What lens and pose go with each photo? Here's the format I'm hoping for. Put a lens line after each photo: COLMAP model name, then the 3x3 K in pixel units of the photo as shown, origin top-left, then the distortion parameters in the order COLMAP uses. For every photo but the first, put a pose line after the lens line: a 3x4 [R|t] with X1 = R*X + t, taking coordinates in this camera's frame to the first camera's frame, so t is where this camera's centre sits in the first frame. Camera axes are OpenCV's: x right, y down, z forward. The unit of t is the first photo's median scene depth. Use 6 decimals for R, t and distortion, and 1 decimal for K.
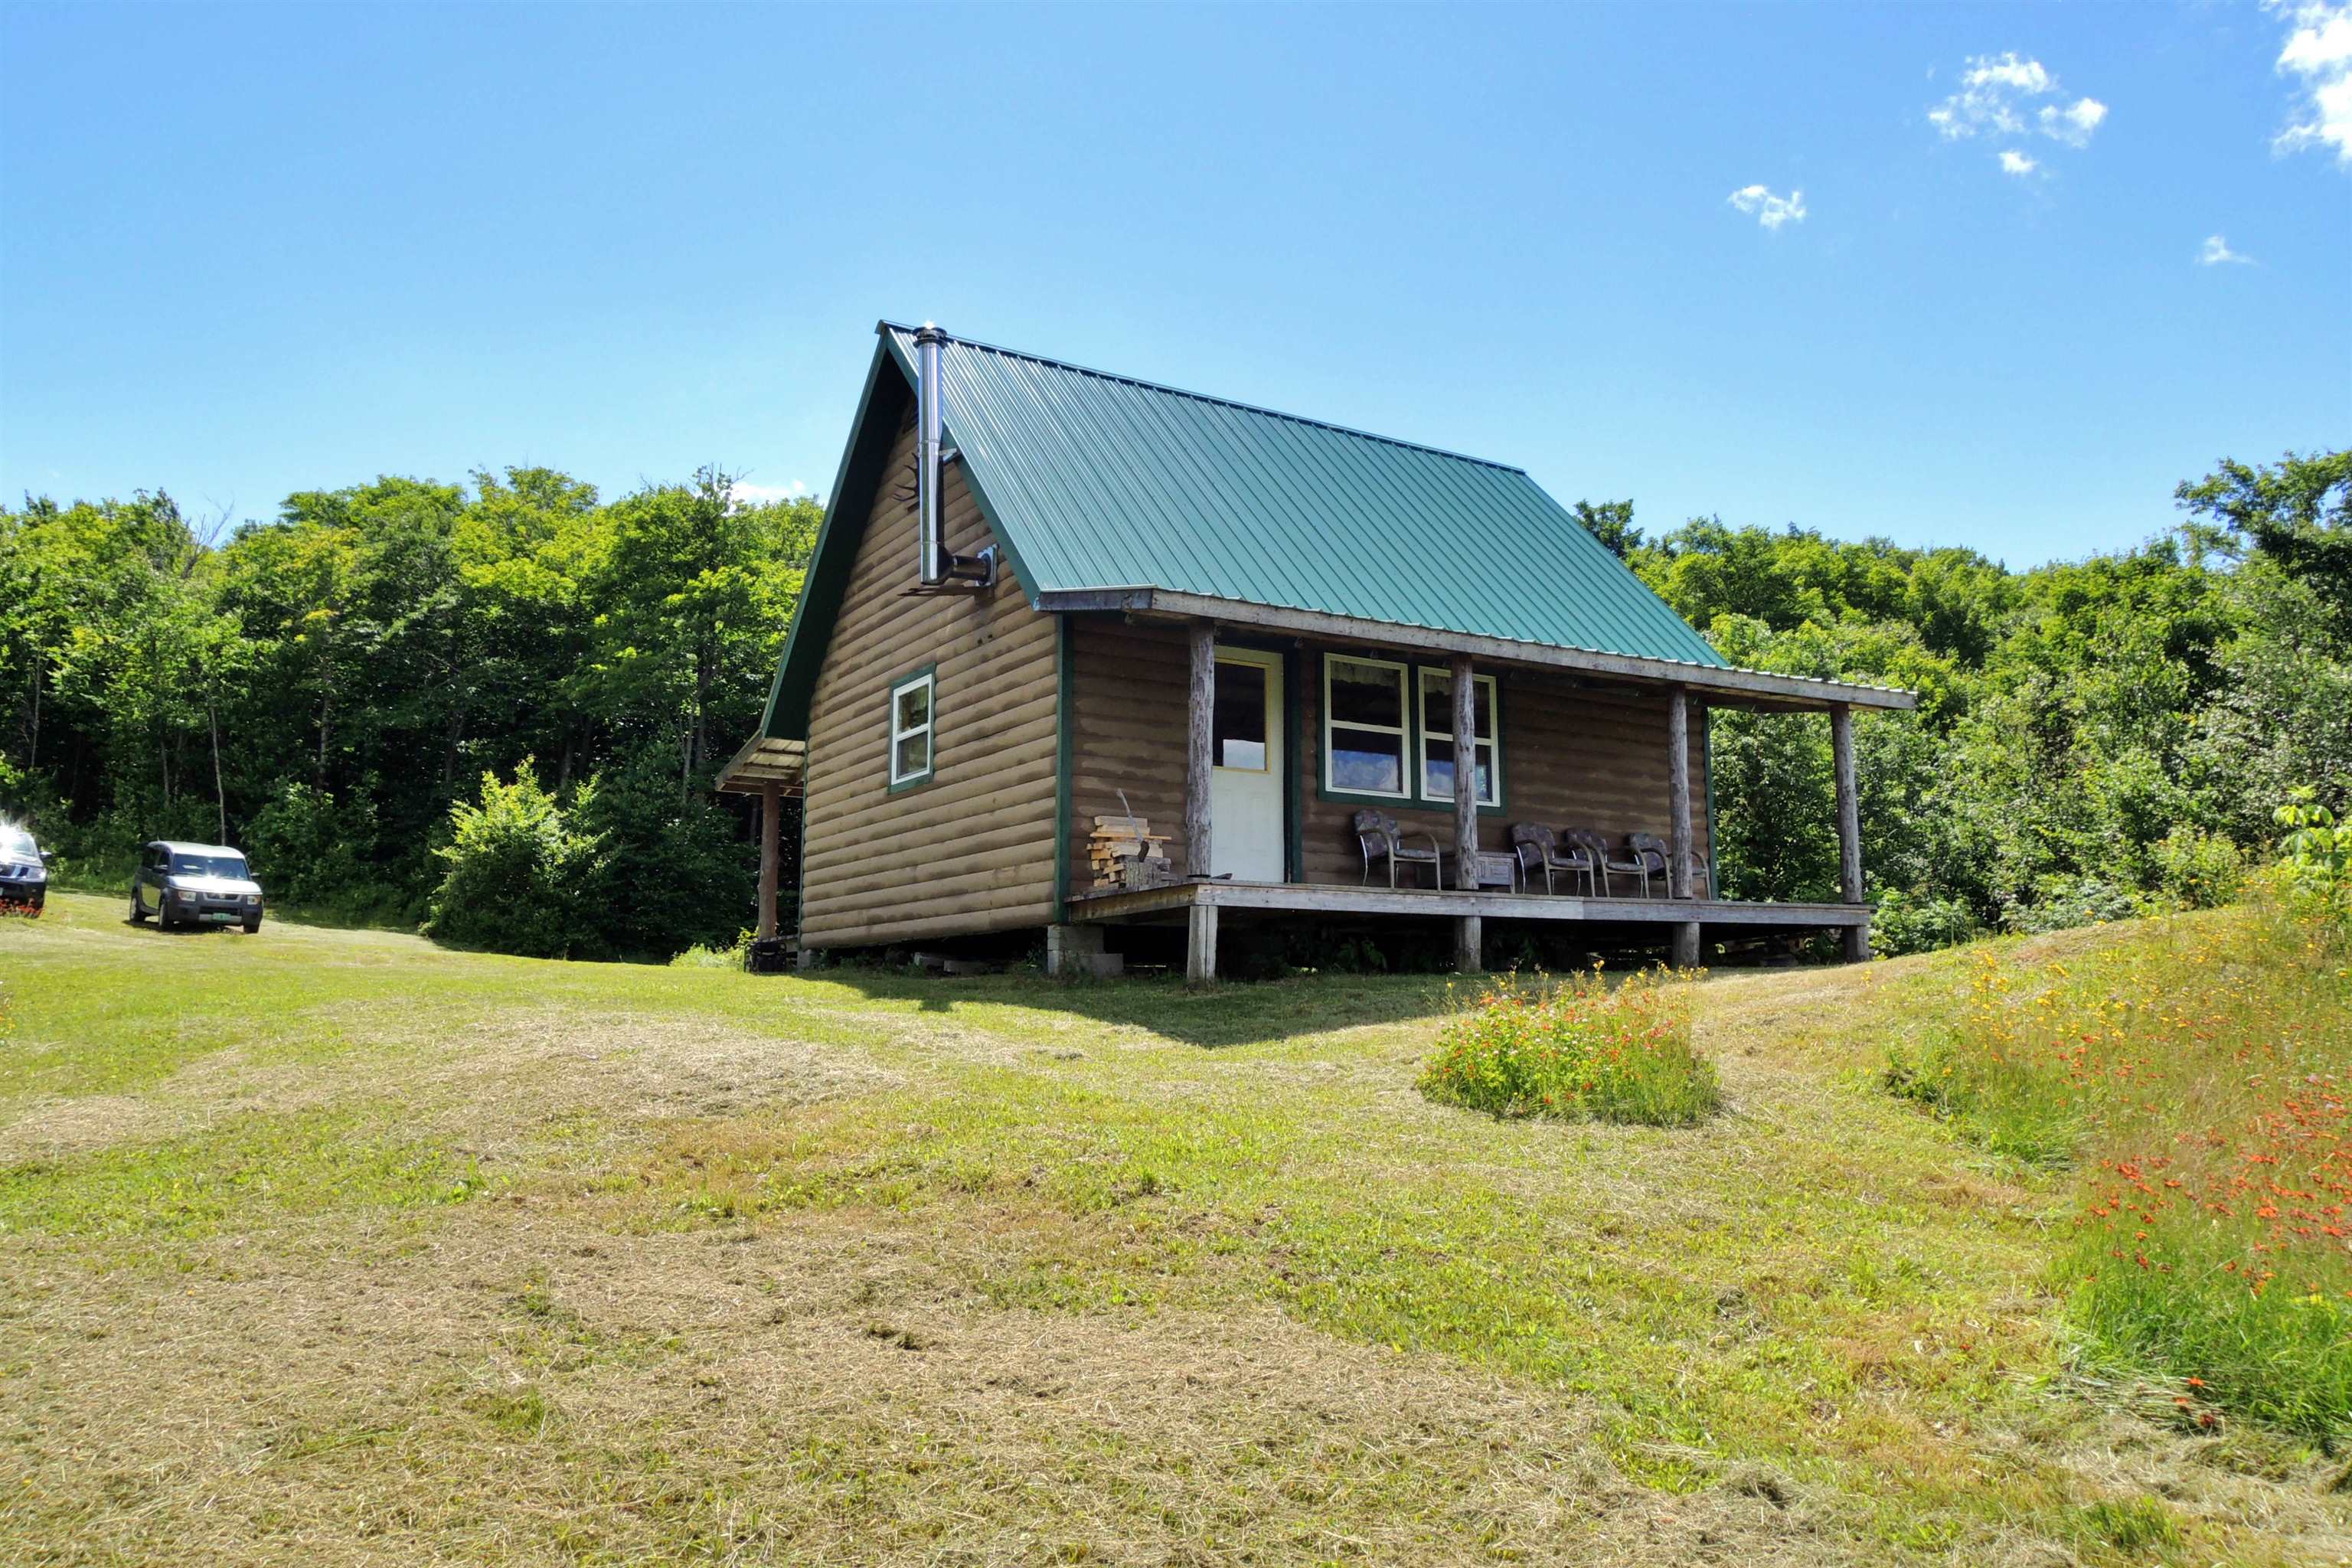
lens RADIAL K [[1671.6, 0, 1174.3], [0, 1671.6, 785.7], [0, 0, 1]] dist [-0.027031, 0.002687]
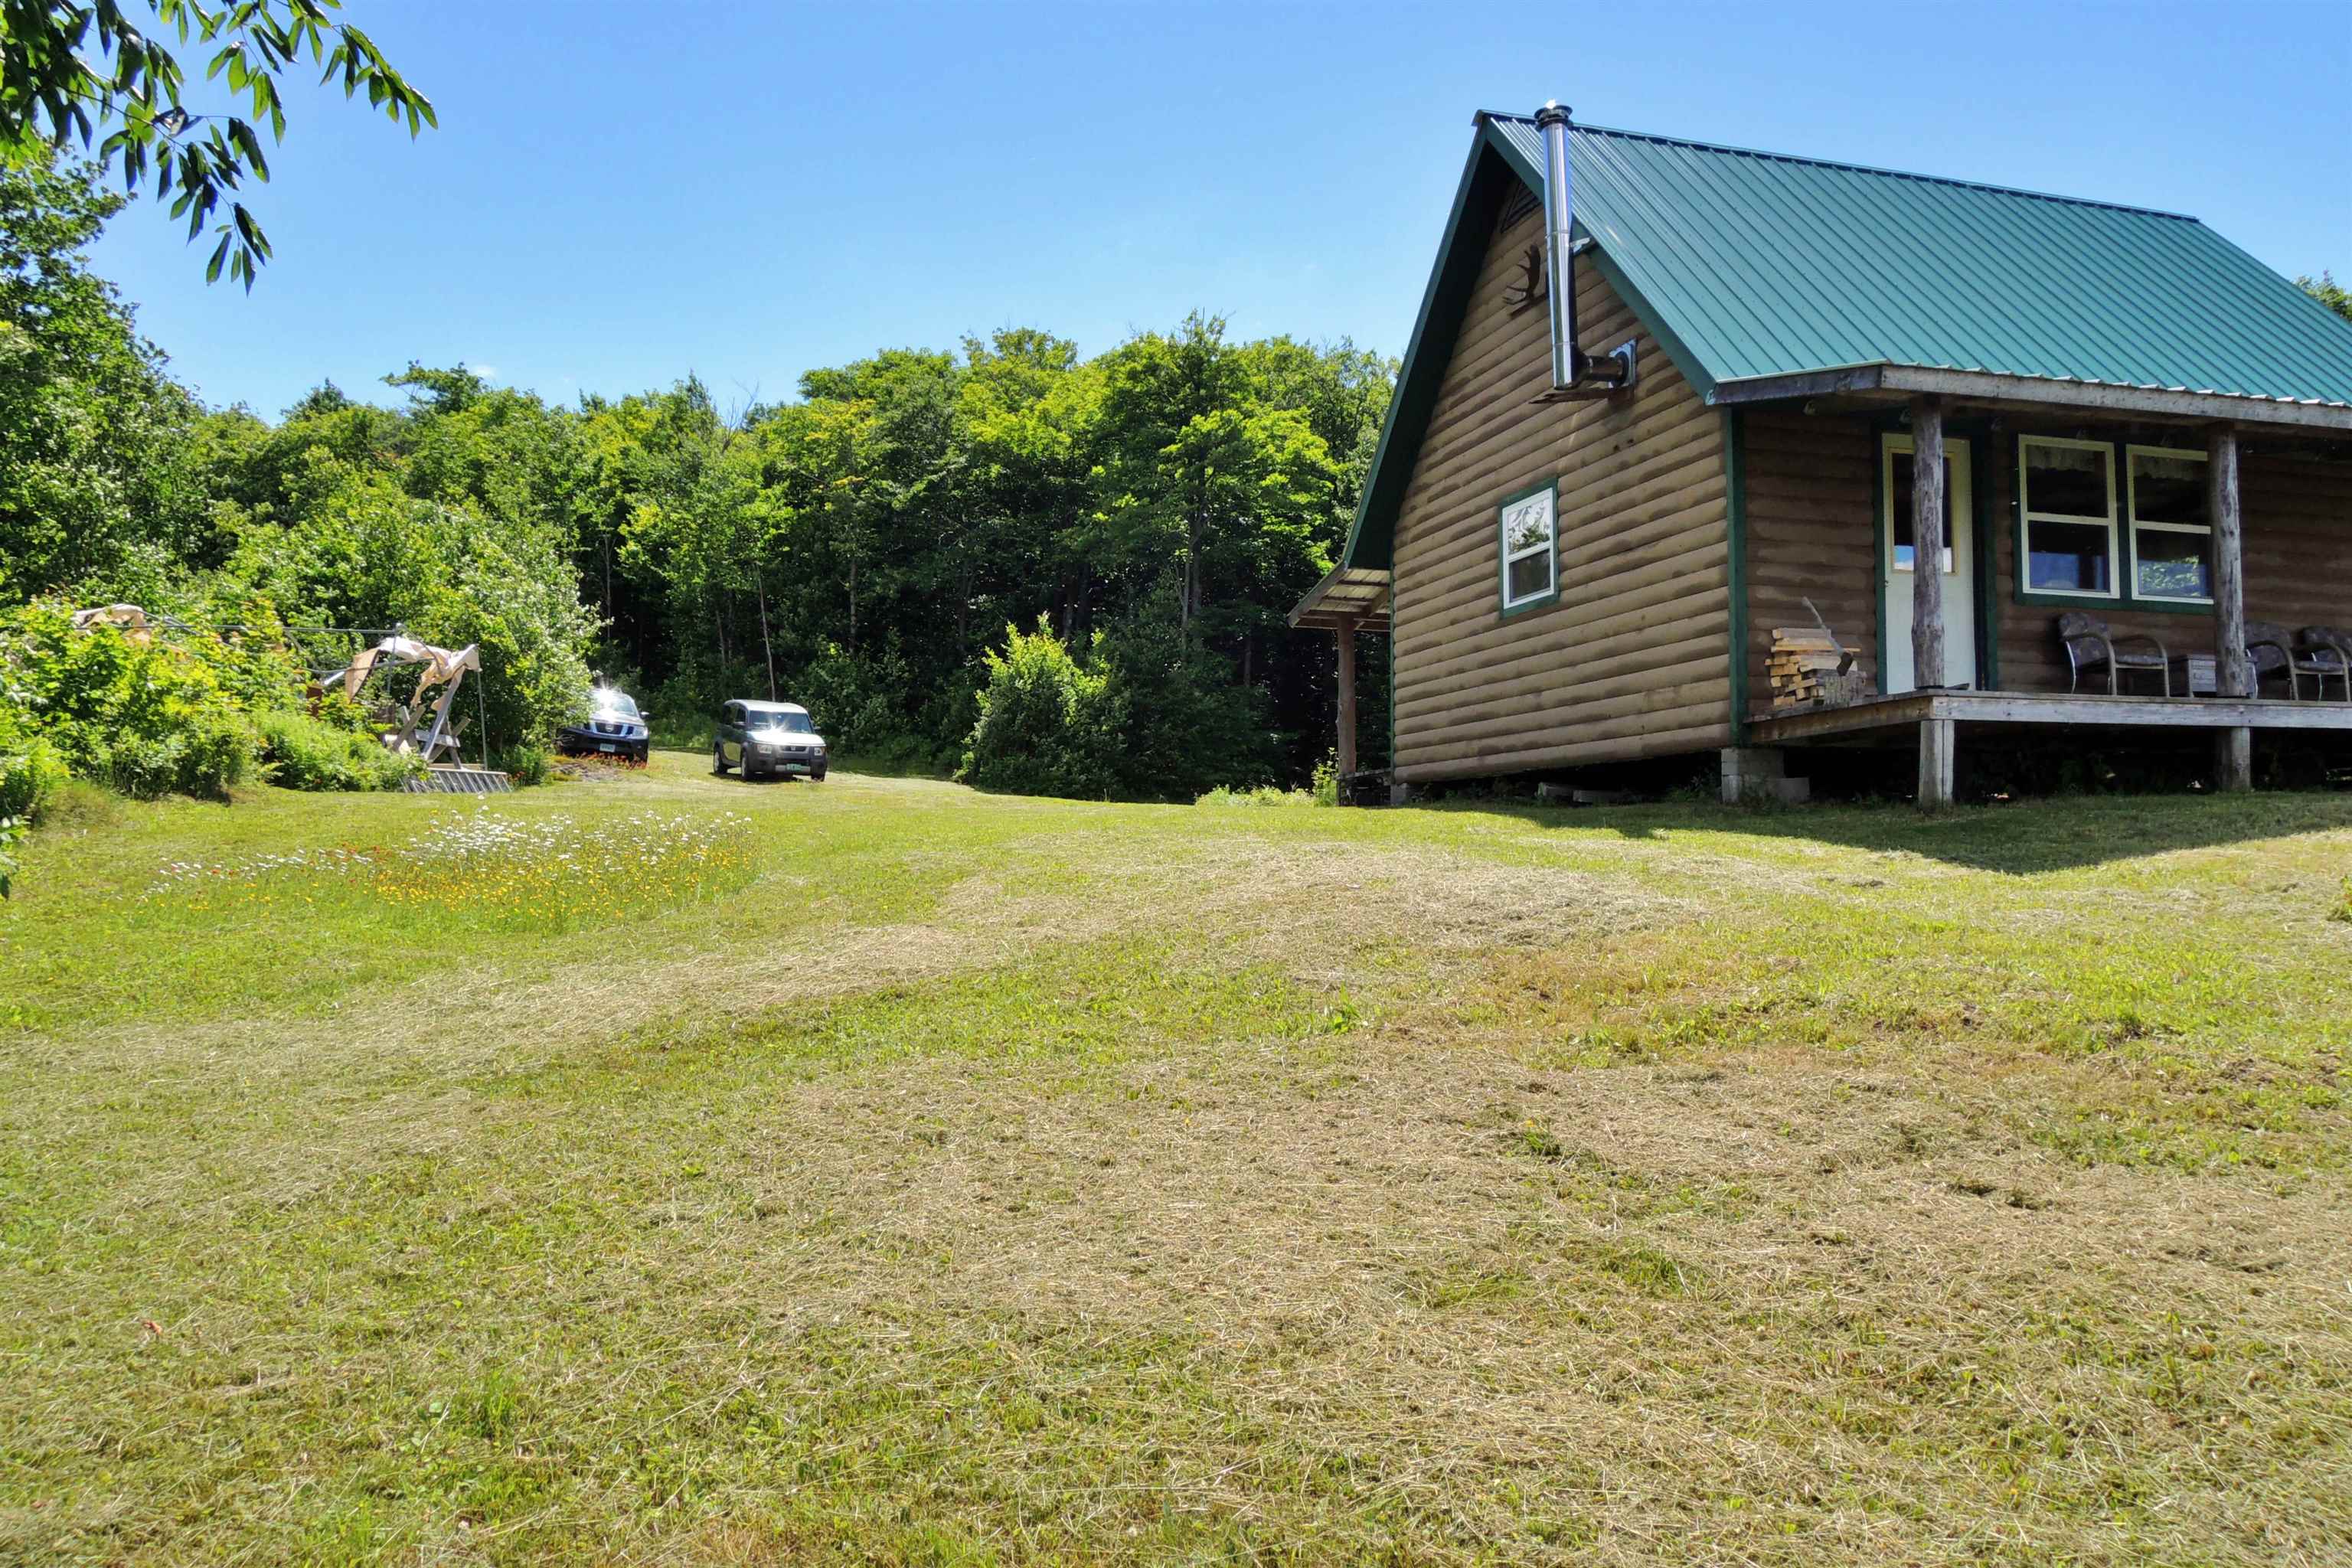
lens RADIAL K [[1671.6, 0, 1179.6], [0, 1671.6, 777.2], [0, 0, 1]] dist [-0.027031, 0.002687]
pose [[0.966285, -0.017066, -0.256909, -0.101056], [0.039966, 0.995649, 0.084178, 0.007373], [0.254355, -0.091607, 0.962763, 0.023415]]
